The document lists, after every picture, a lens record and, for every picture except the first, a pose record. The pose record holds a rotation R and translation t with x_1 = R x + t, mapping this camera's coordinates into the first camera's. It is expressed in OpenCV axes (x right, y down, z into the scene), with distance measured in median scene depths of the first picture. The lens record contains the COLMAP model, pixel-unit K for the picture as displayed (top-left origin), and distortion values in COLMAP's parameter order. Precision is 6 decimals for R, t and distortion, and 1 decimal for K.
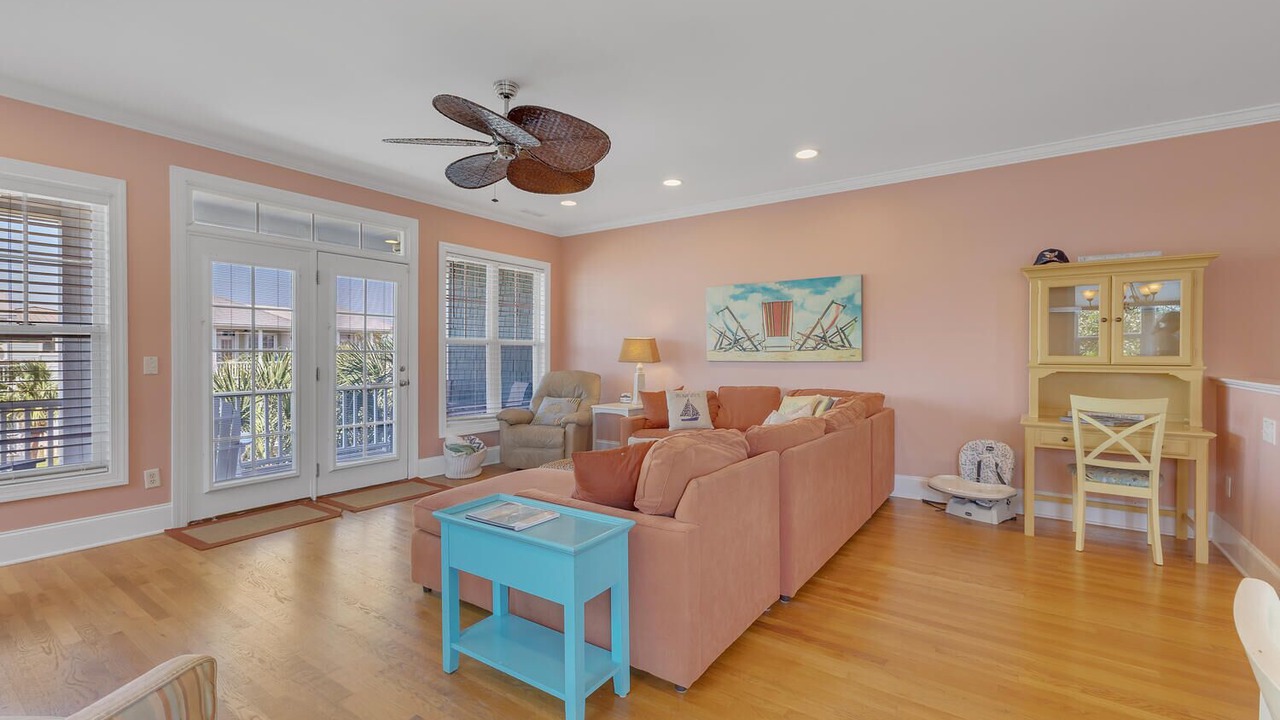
lens RADIAL K [[547.6, 0, 652.4], [0, 547.6, 355.2], [0, 0, 1]] dist [0.000473, -0.000096]
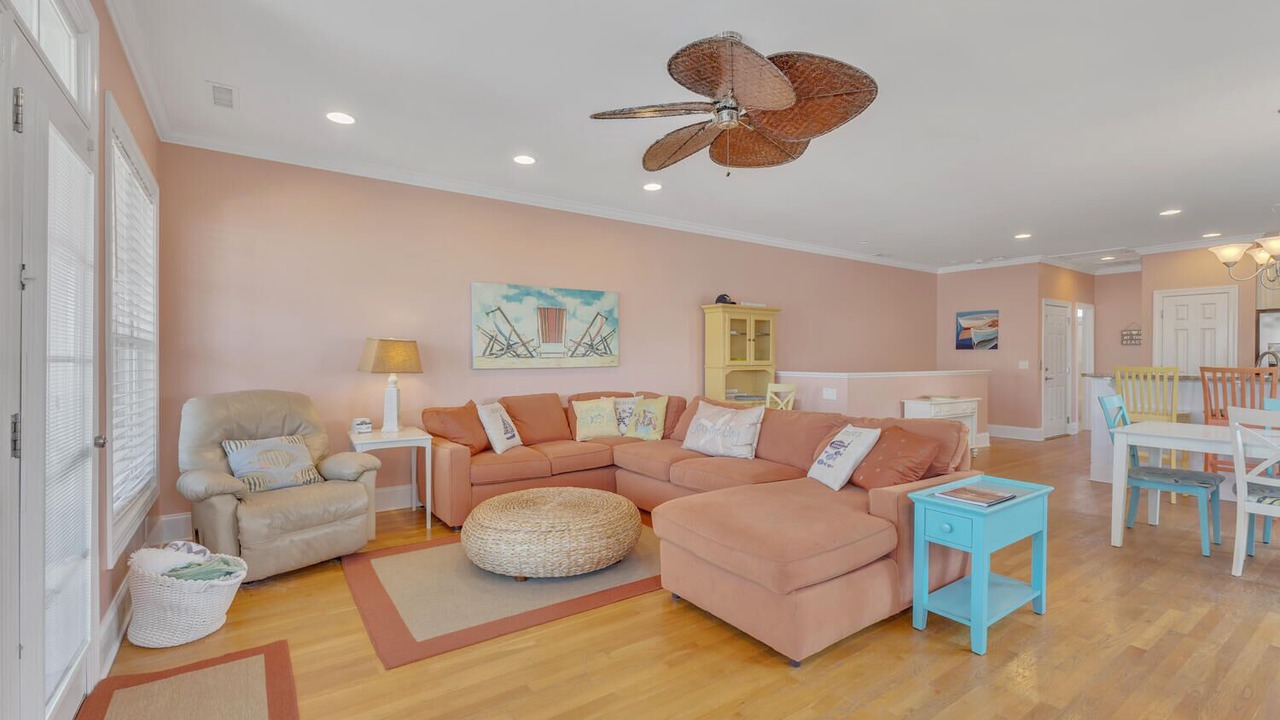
lens RADIAL K [[559.3, 0, 638.0], [0, 559.3, 358.6], [0, 0, 1]] dist [0.011650, -0.004064]
pose [[0.350908, -0.003194, 0.936405, -0.677819], [0.003464, 0.999992, 0.002113, -0.007074], [-0.936404, 0.002503, 0.350916, 0.499931]]
